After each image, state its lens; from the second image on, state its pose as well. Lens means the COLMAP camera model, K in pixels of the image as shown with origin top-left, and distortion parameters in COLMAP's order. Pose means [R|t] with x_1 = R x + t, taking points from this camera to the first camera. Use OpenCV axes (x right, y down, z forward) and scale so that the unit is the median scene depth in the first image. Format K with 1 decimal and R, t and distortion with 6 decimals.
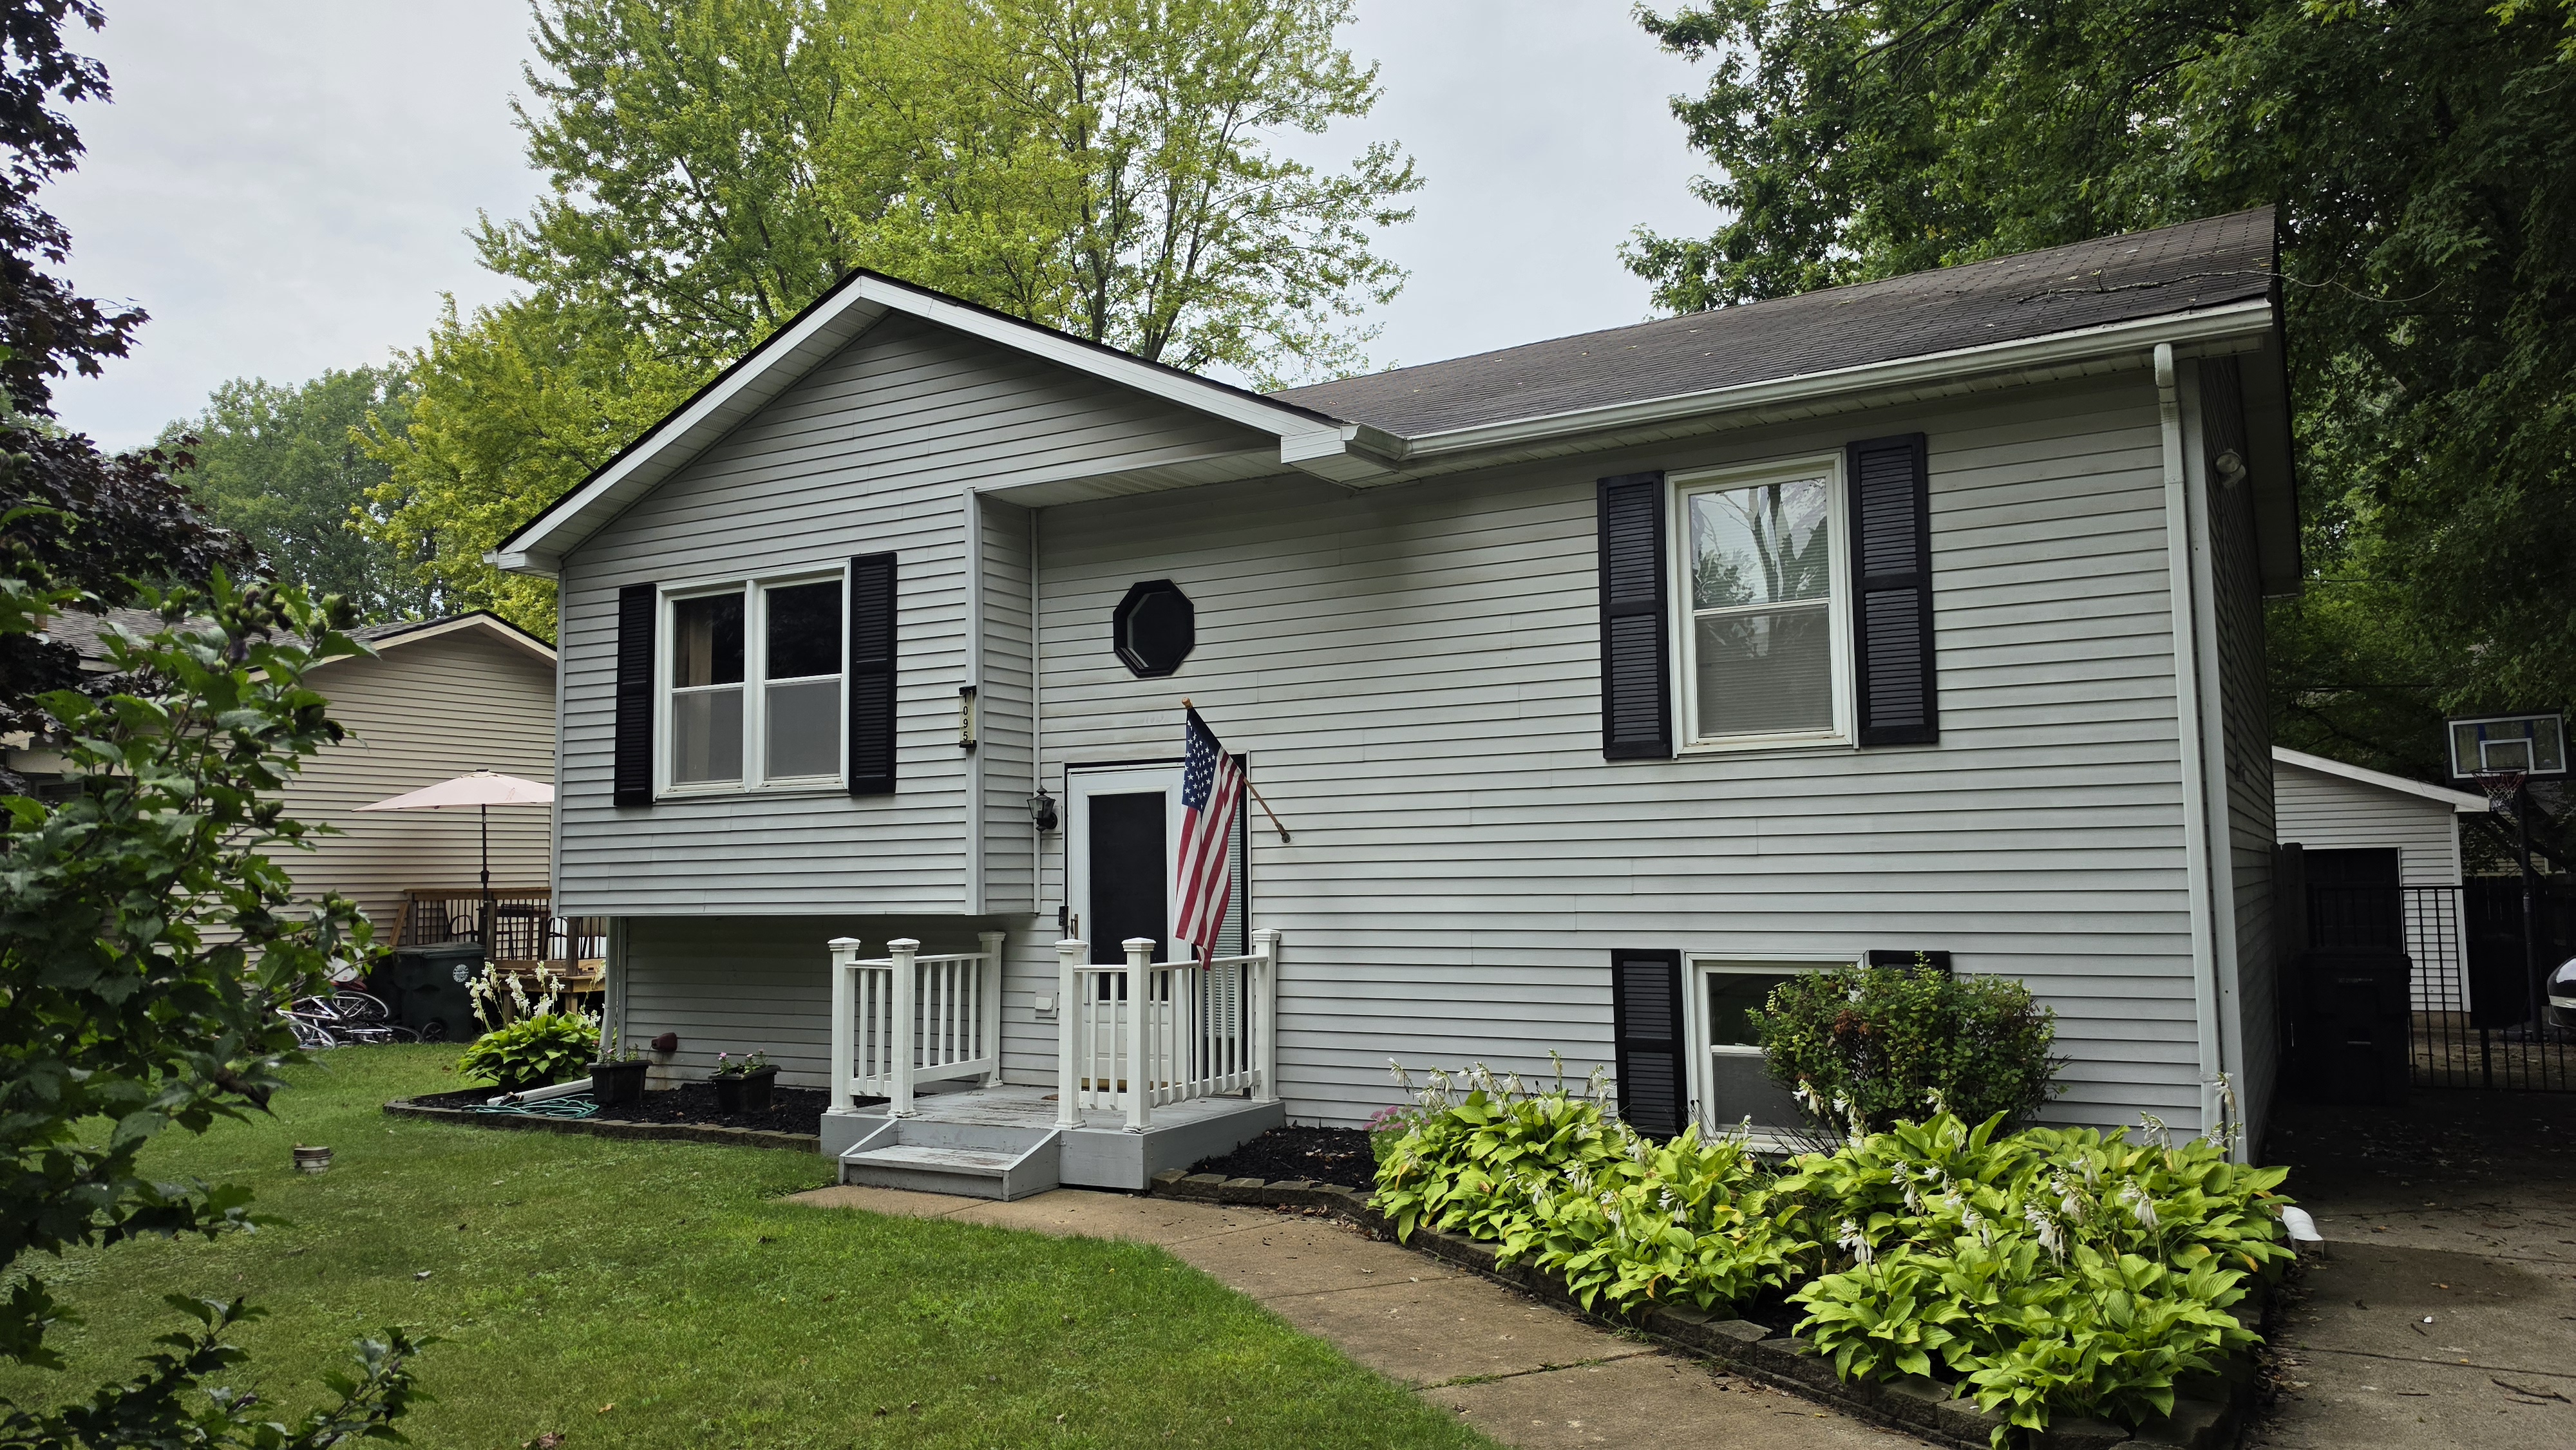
lens RADIAL K [[1777.6, 0, 1288.5], [0, 1777.6, 720.5], [0, 0, 1]] dist [0.074618, -0.077504]
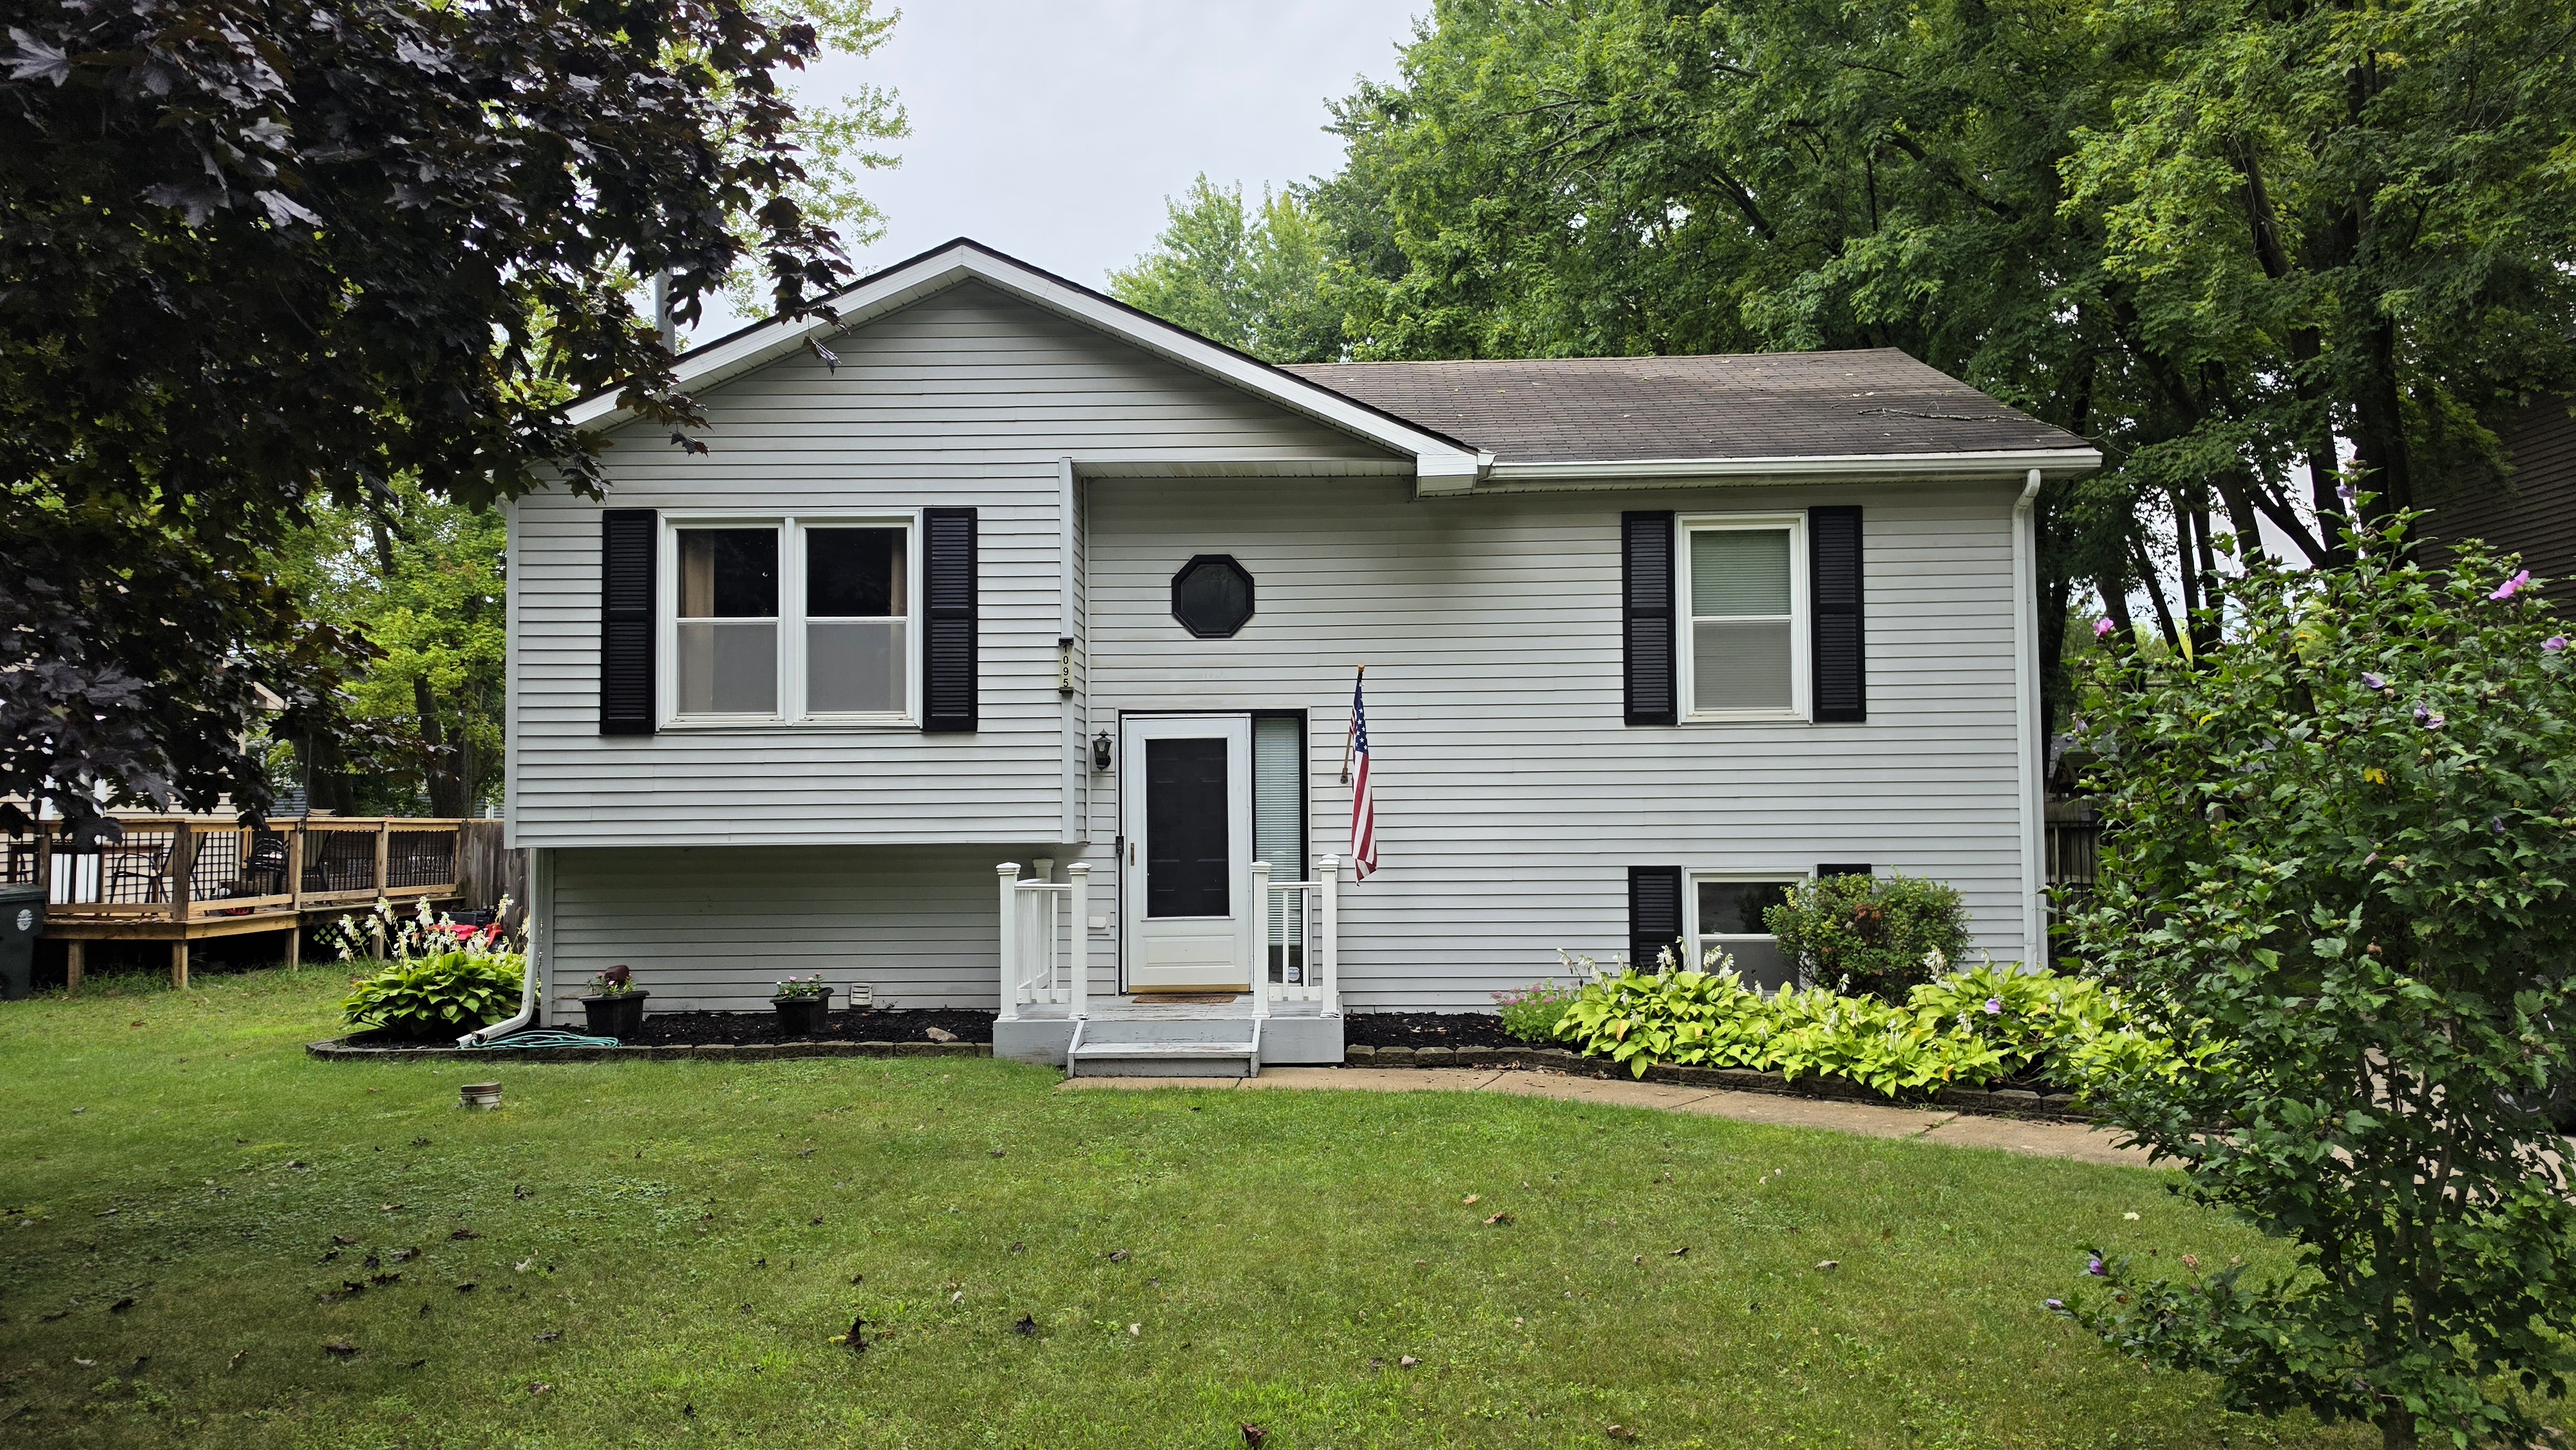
lens RADIAL K [[1777.6, 0, 1304.7], [0, 1777.6, 731.0], [0, 0, 1]] dist [0.074618, -0.077504]
pose [[0.877535, 0.028205, 0.478682, -0.572833], [-0.046677, 0.998552, 0.026732, 0.002054], [-0.477235, -0.045802, 0.877581, -0.045005]]
